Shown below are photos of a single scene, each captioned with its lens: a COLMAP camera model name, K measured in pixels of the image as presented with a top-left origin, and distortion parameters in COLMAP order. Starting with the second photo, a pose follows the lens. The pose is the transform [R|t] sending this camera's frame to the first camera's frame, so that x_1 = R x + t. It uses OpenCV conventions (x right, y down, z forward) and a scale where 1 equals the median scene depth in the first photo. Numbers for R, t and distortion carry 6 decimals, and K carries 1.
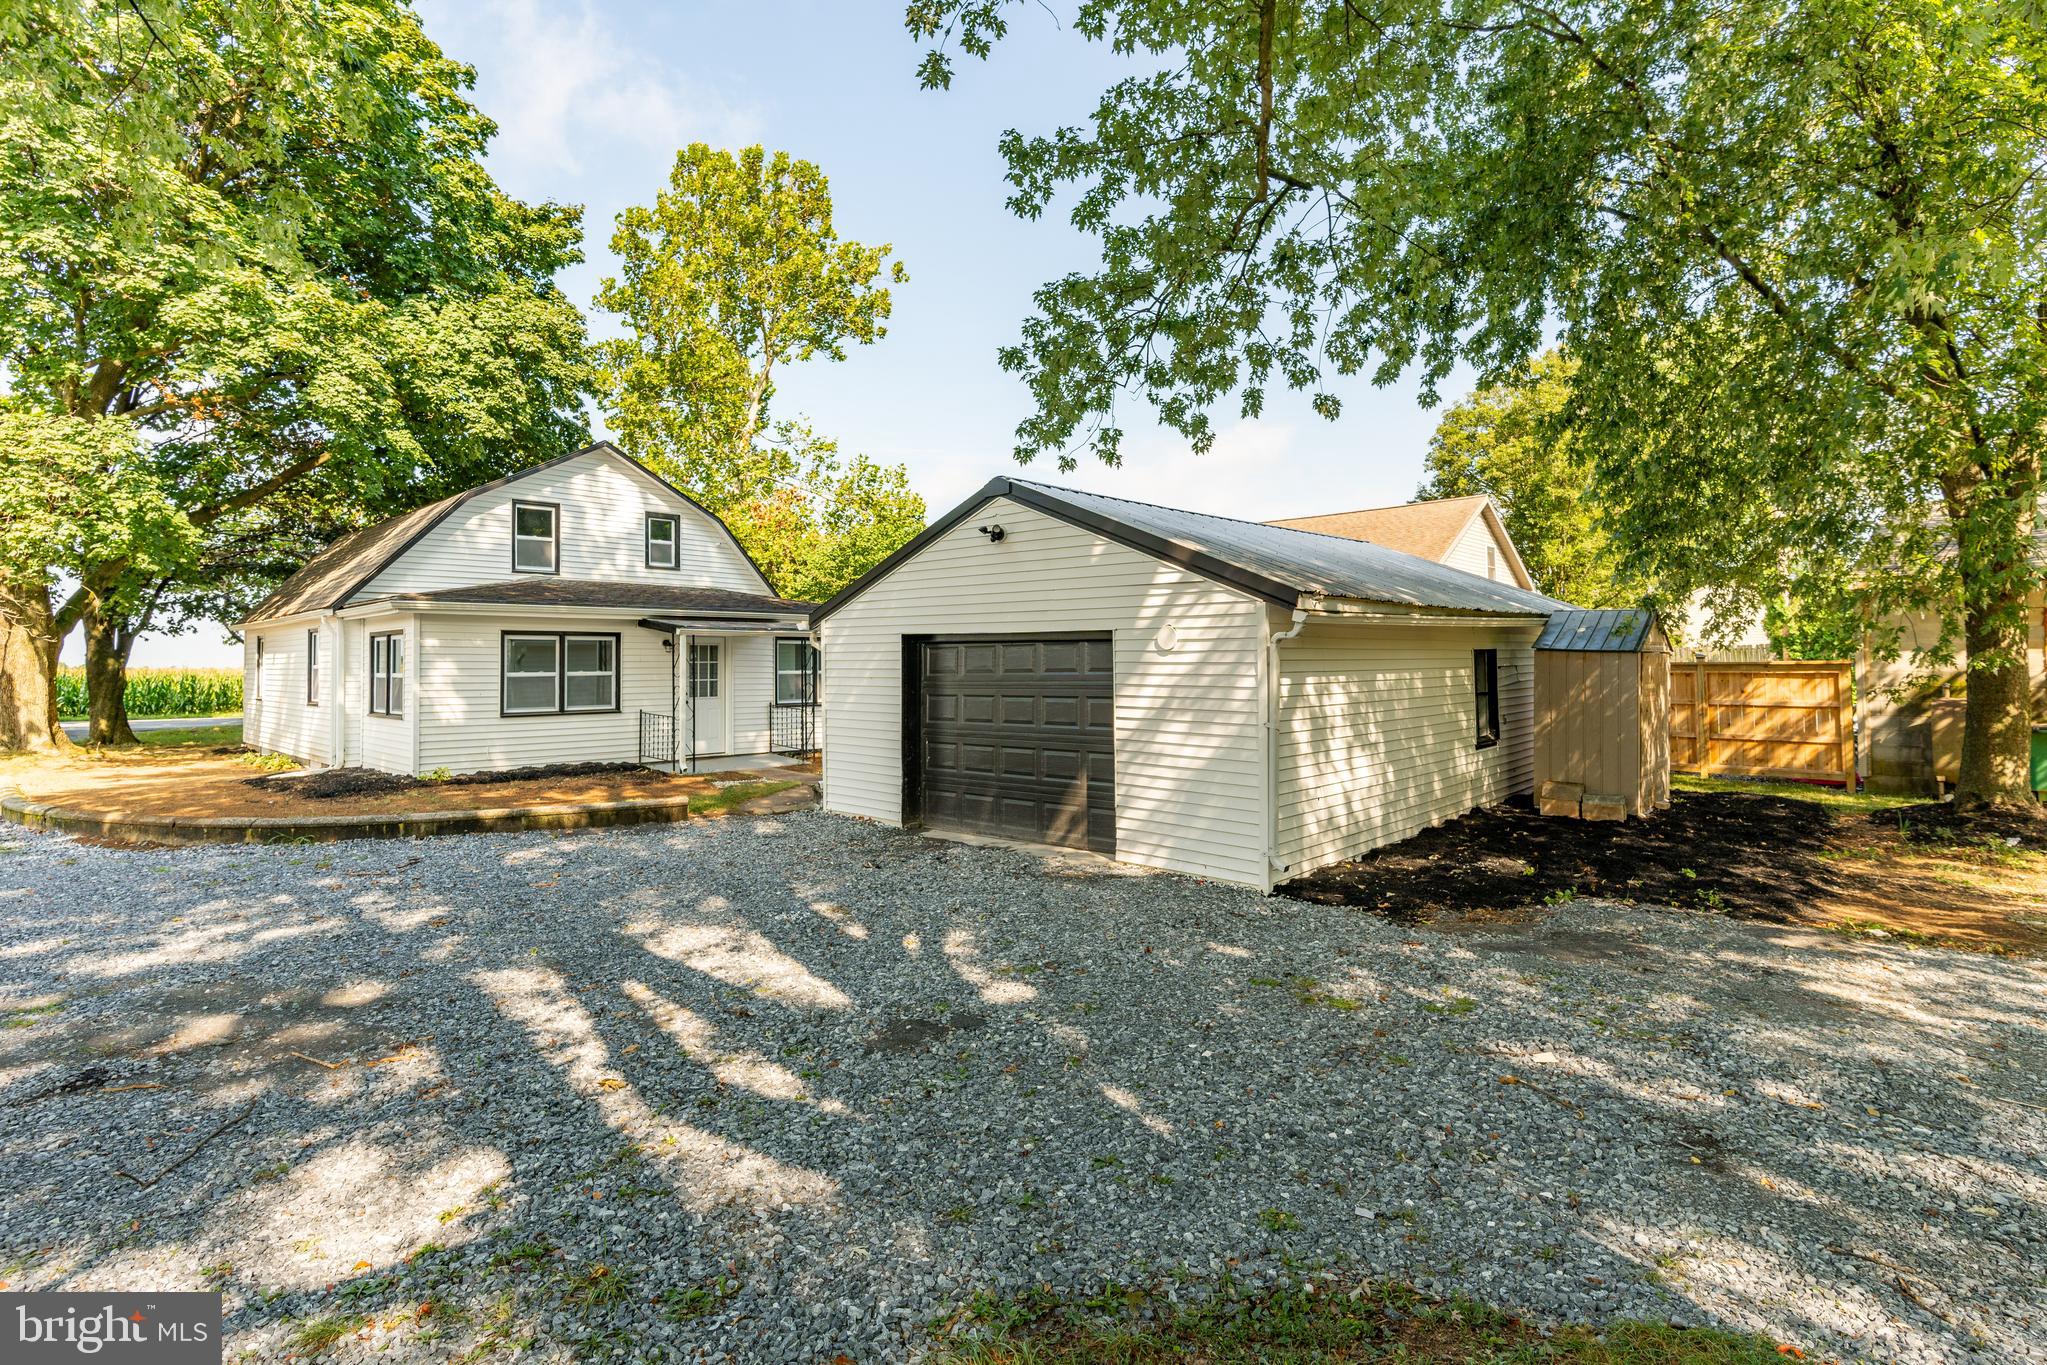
lens RADIAL K [[975.1, 0, 1017.1], [0, 975.1, 670.7], [0, 0, 1]] dist [0.003482, -0.000593]
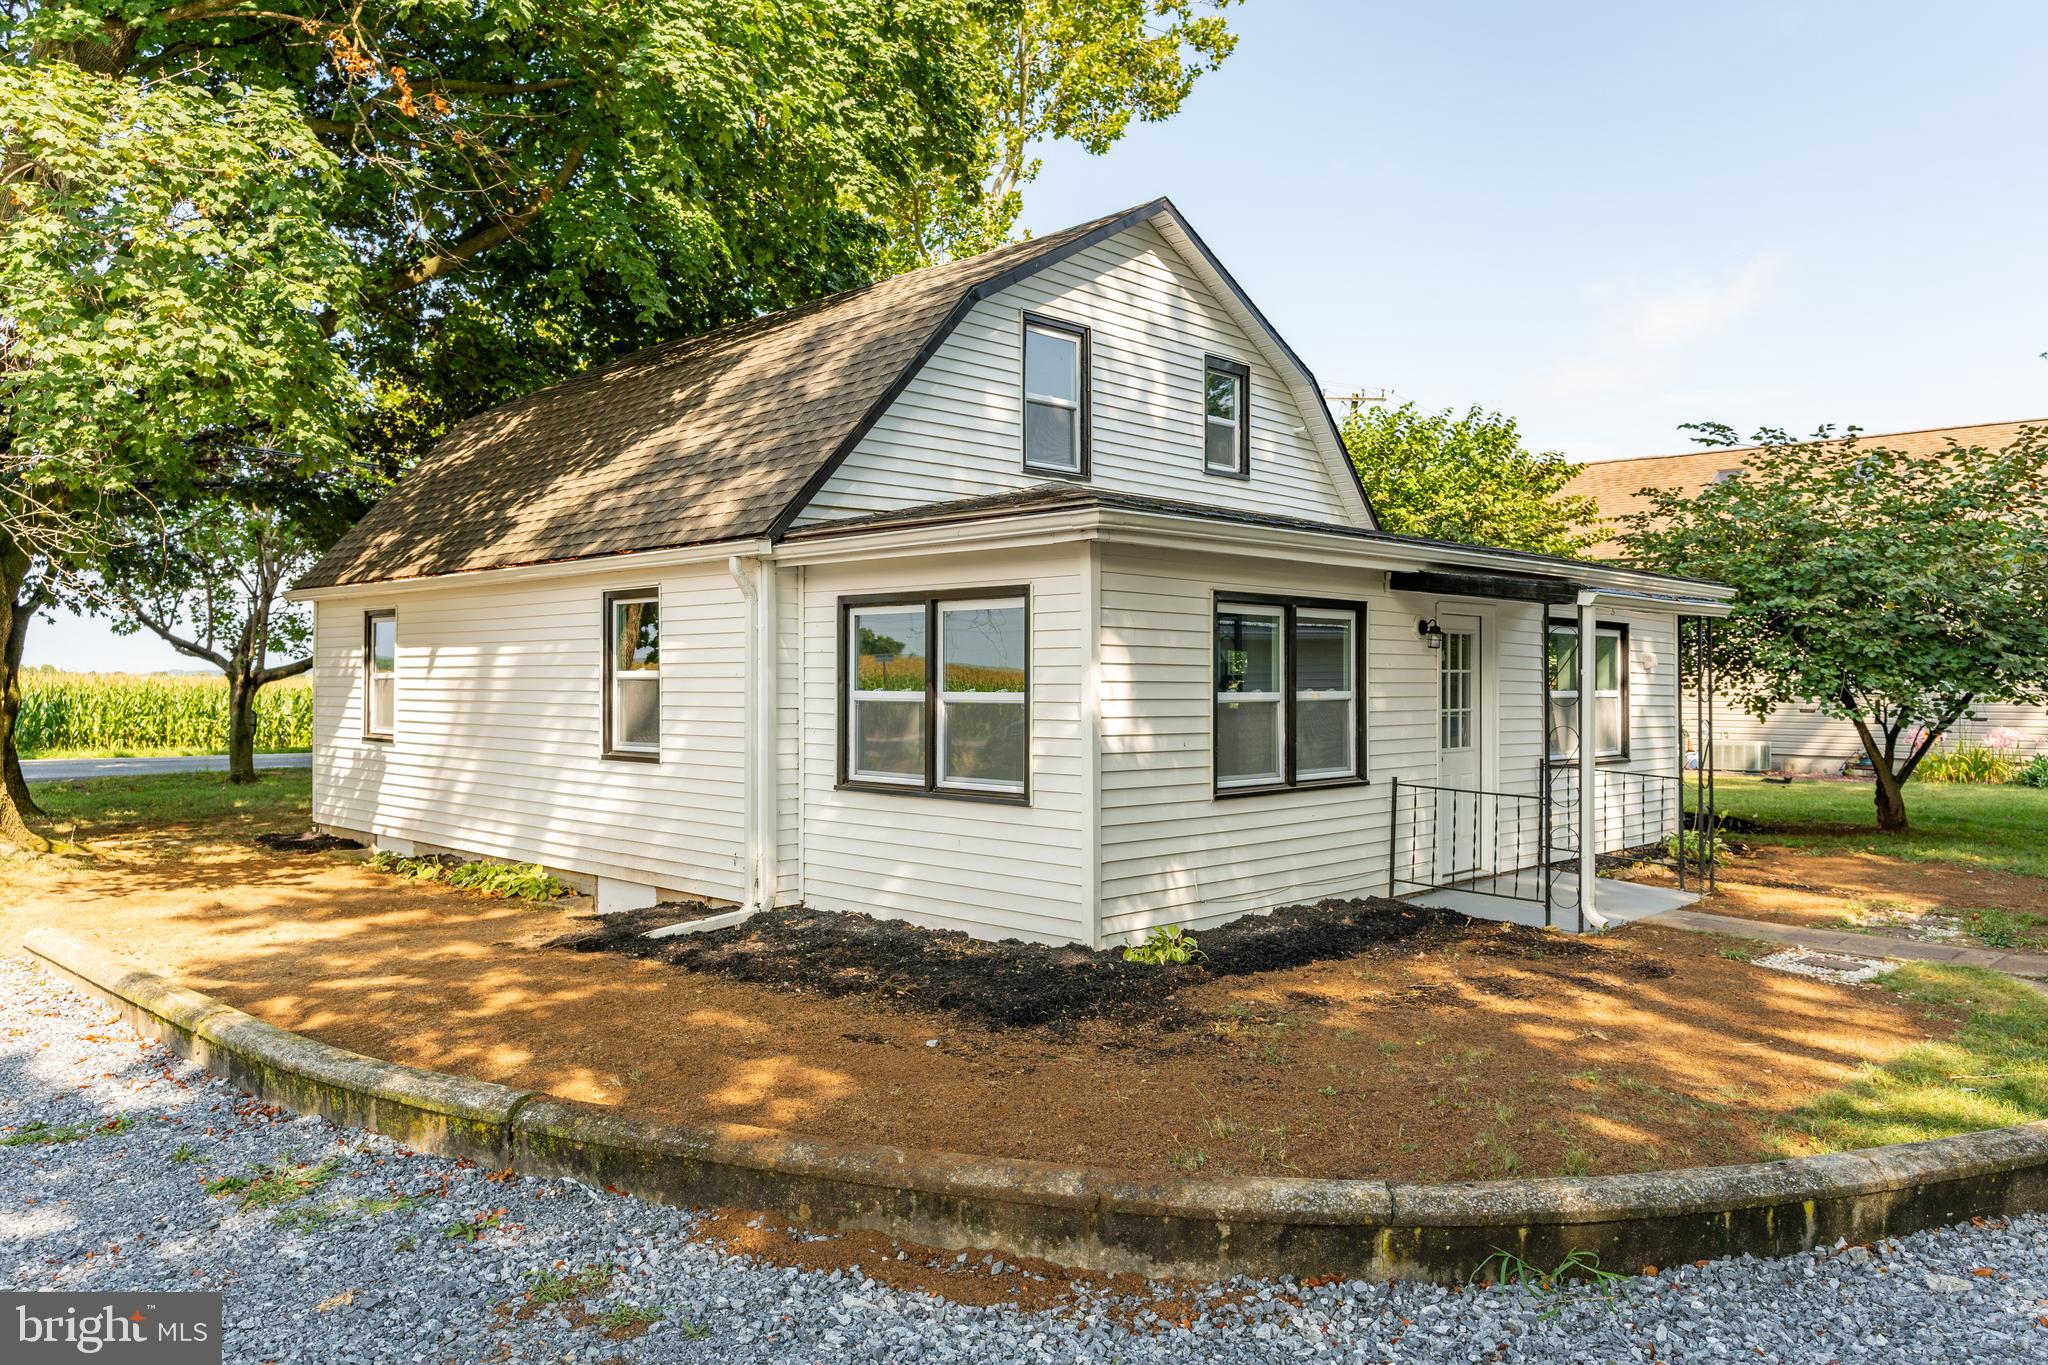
lens RADIAL K [[1421.4, 0, 1019.0], [0, 1421.4, 674.6], [0, 0, 1]] dist [0.012123, -0.006387]
pose [[0.999940, 0.005753, -0.009361, -0.581714], [-0.005802, 0.999969, -0.005251, -0.001928], [0.009331, 0.005305, 0.999942, 0.375050]]
